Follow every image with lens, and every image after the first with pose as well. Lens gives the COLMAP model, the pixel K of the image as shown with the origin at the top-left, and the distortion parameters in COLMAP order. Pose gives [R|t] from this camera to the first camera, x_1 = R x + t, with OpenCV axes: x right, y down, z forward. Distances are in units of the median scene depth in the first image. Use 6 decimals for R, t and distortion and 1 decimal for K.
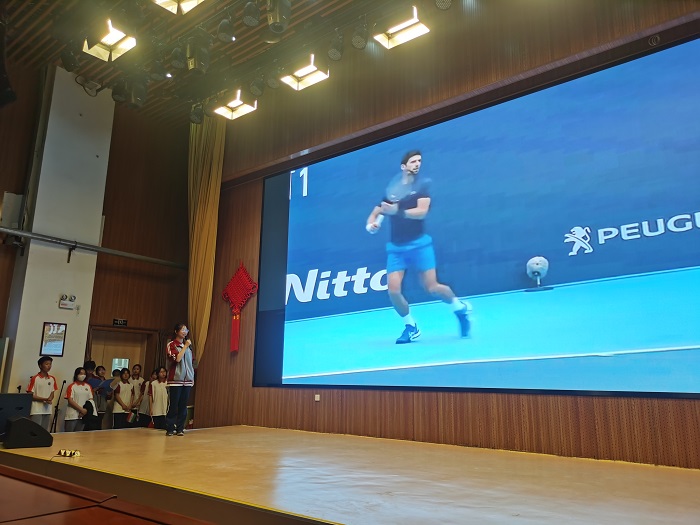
lens RADIAL K [[541.0, 0, 347.1], [0, 541.0, 263.0], [0, 0, 1]] dist [0.018723, -0.005626]
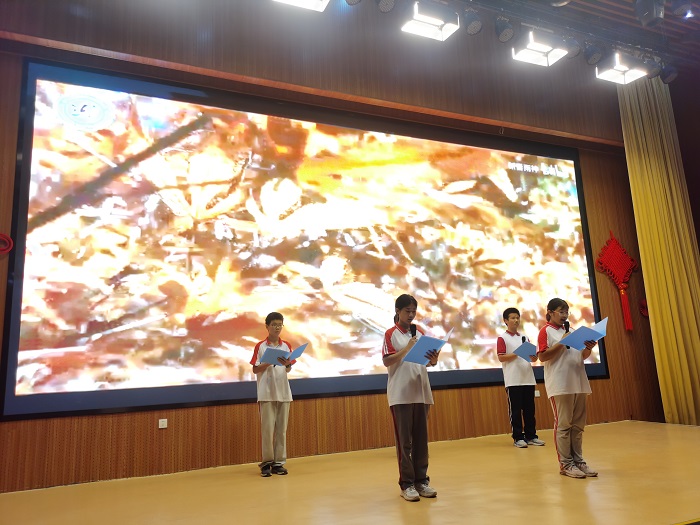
lens RADIAL K [[544.3, 0, 351.9], [0, 544.3, 264.2], [0, 0, 1]] dist [0.001502, 0.002482]
pose [[0.444209, 0.150844, 0.883133, -0.682133], [-0.127445, 0.986339, -0.104368, 0.107866], [-0.886812, -0.066190, 0.457365, 0.570398]]
